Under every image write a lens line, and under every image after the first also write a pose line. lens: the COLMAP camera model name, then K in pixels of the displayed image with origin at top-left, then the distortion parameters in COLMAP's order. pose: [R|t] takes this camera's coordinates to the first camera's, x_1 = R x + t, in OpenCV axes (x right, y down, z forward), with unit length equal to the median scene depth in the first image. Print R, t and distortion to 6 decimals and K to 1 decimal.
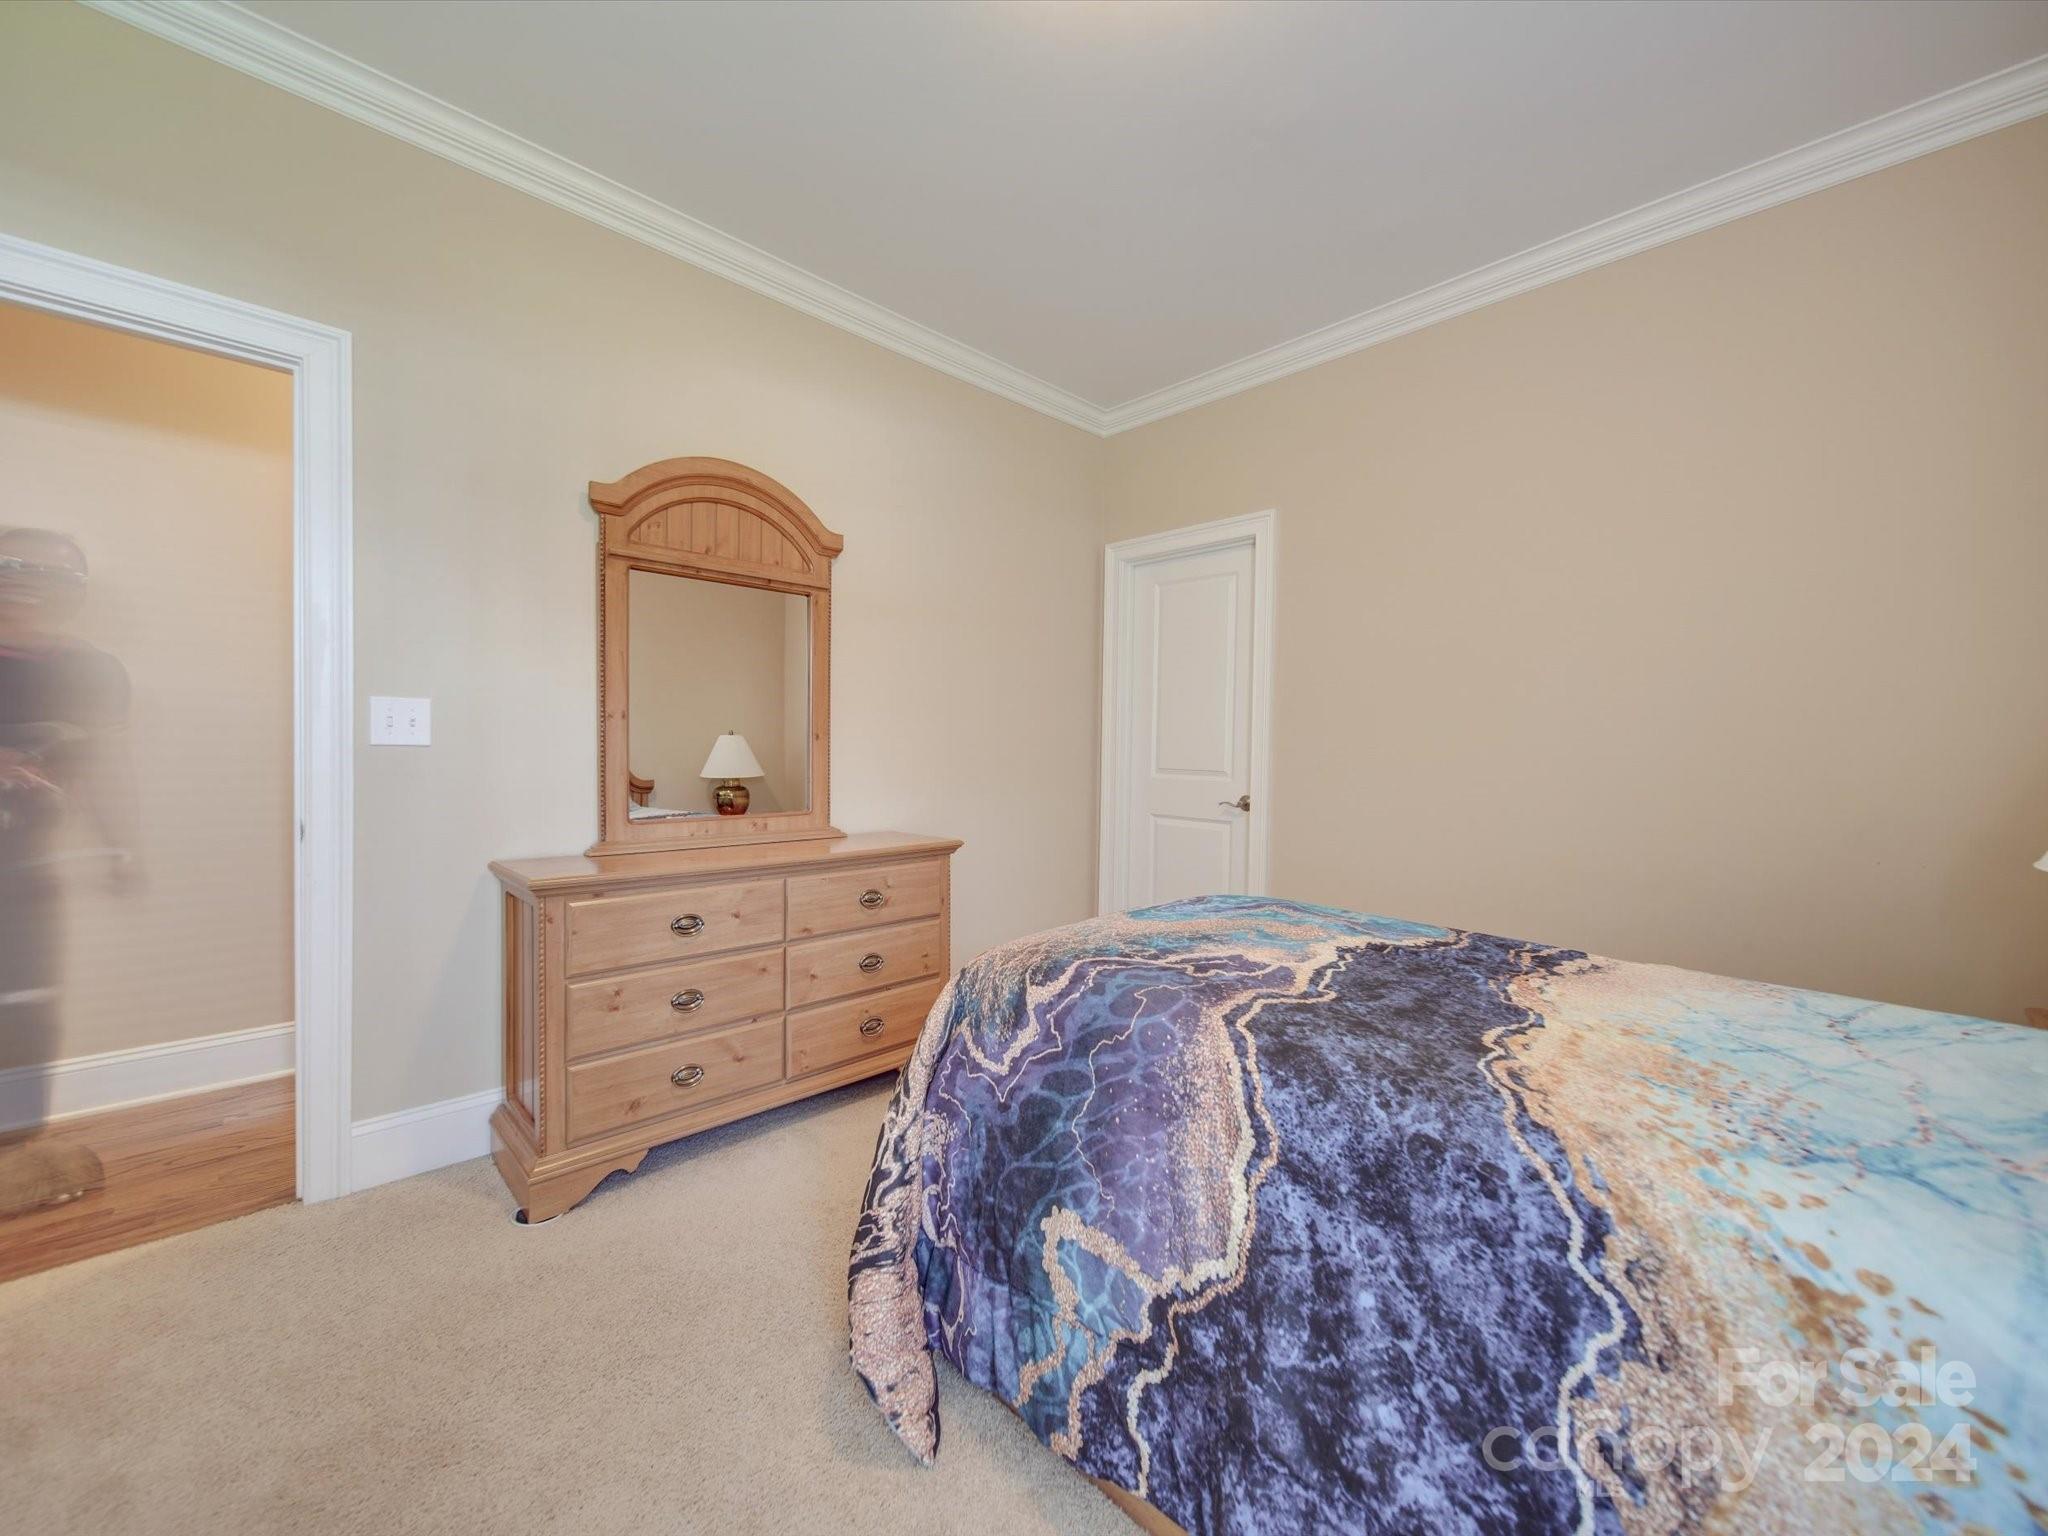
lens RADIAL K [[797.3, 0, 1020.7], [0, 797.3, 771.0], [0, 0, 1]] dist [0.000984, -0.001945]
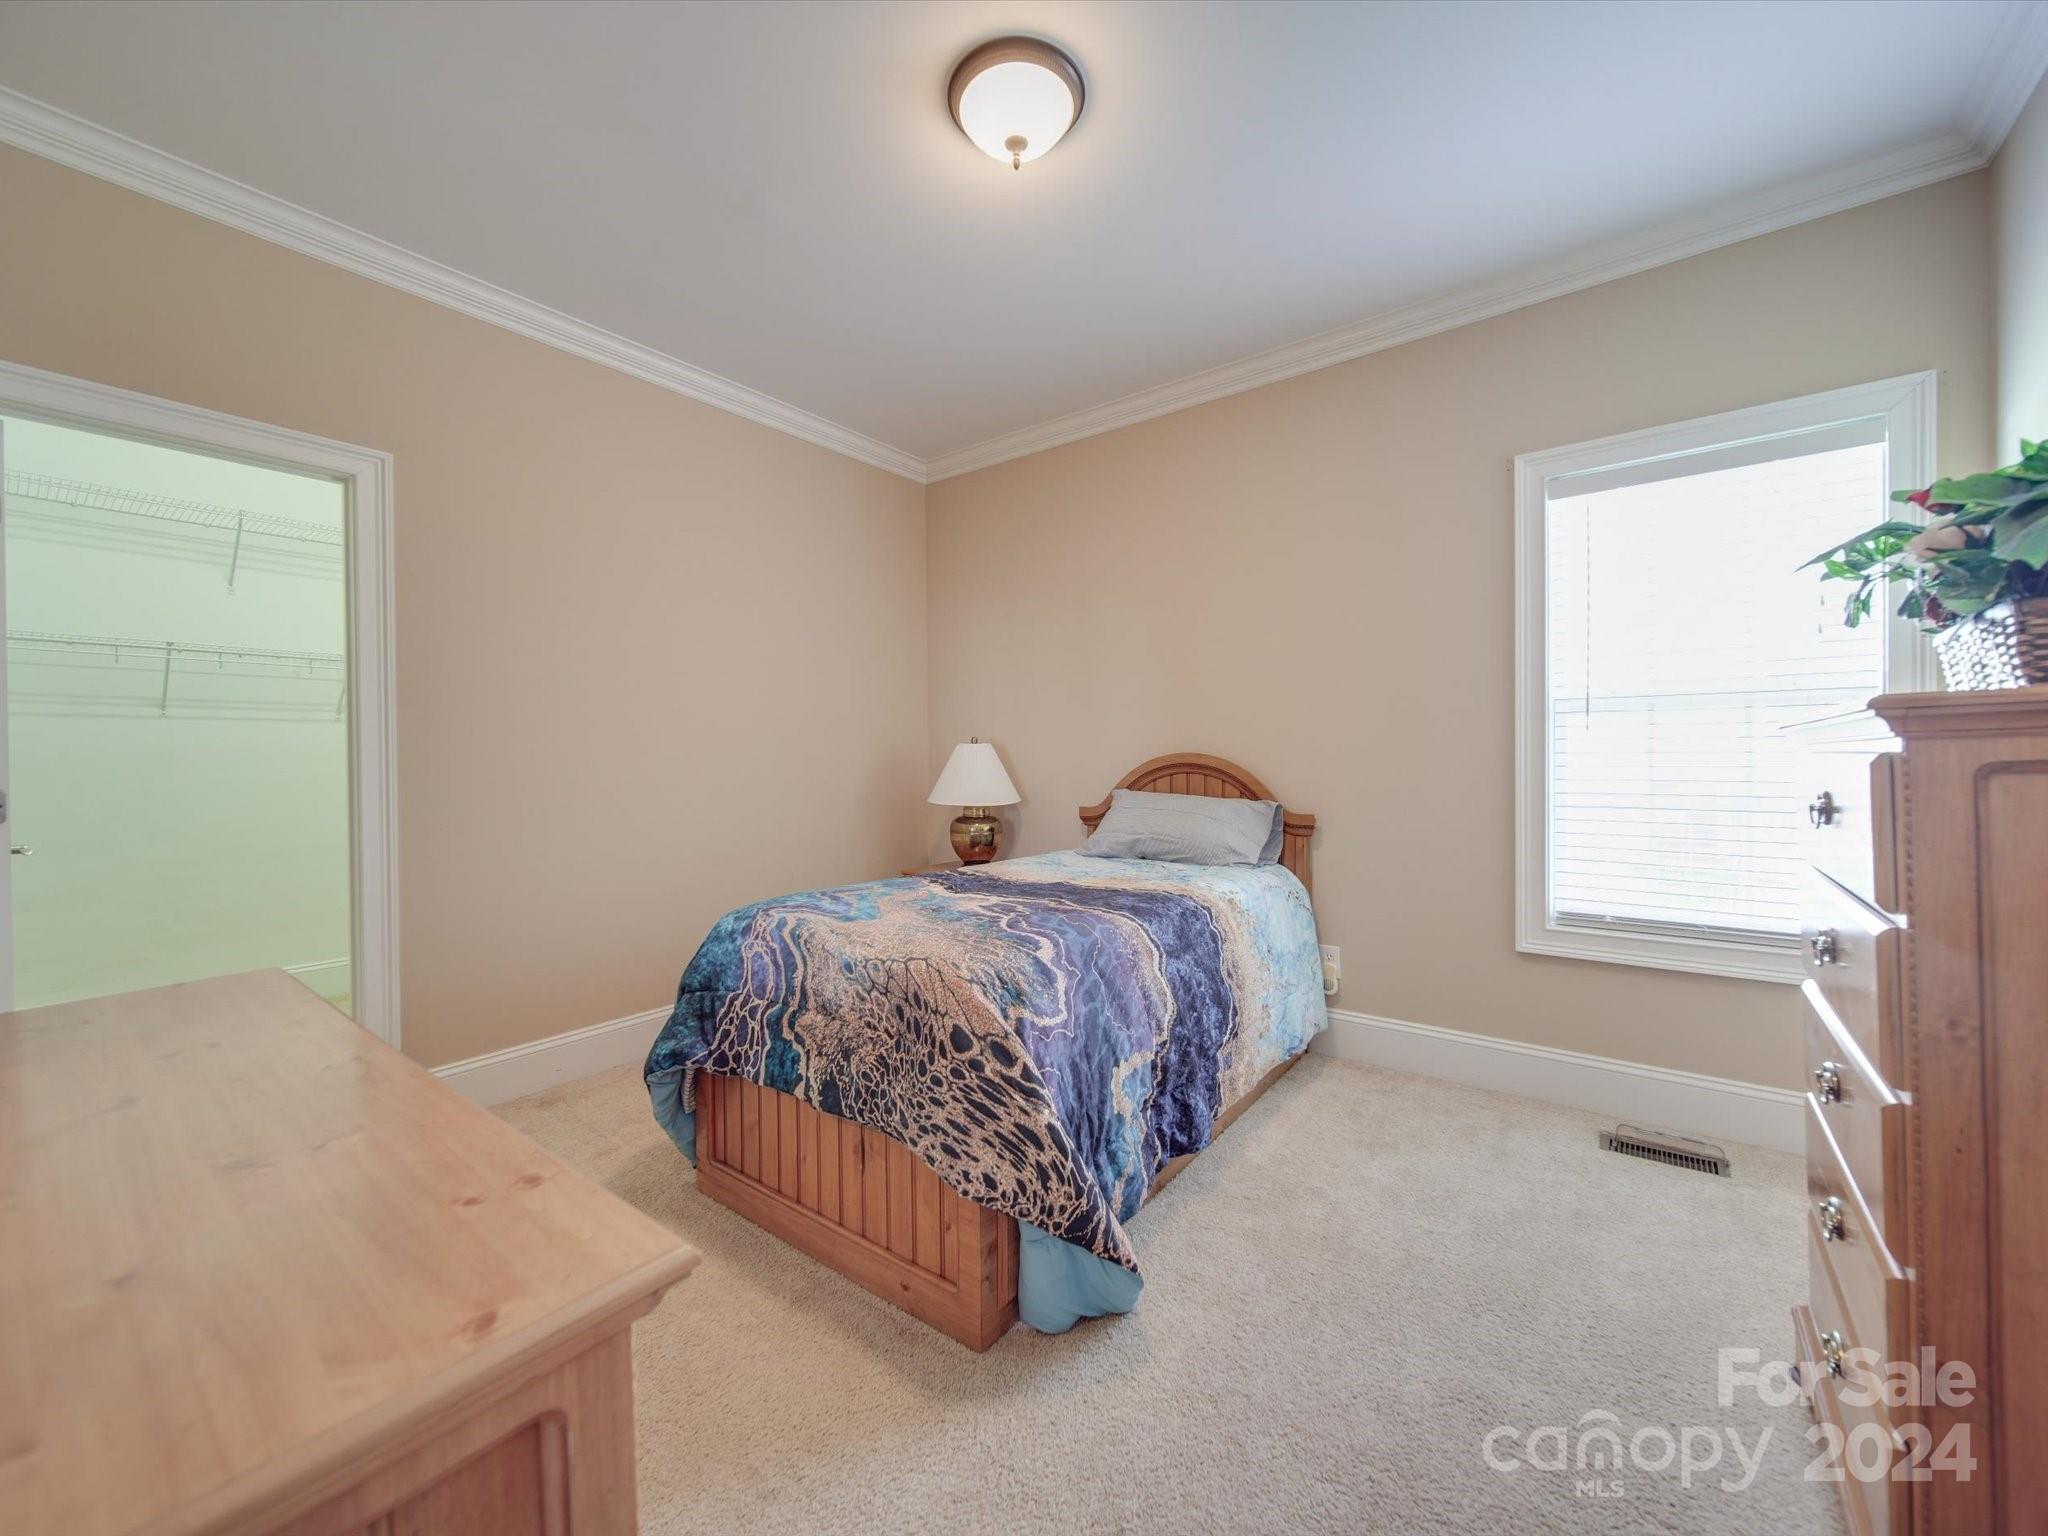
lens RADIAL K [[797.3, 0, 1020.1], [0, 797.3, 766.1], [0, 0, 1]] dist [0.000984, -0.001945]
pose [[-0.186918, -0.003386, 0.982370, -1.264030], [0.033470, 0.999392, 0.009813, -0.036691], [-0.981805, 0.034714, -0.186691, 1.303937]]
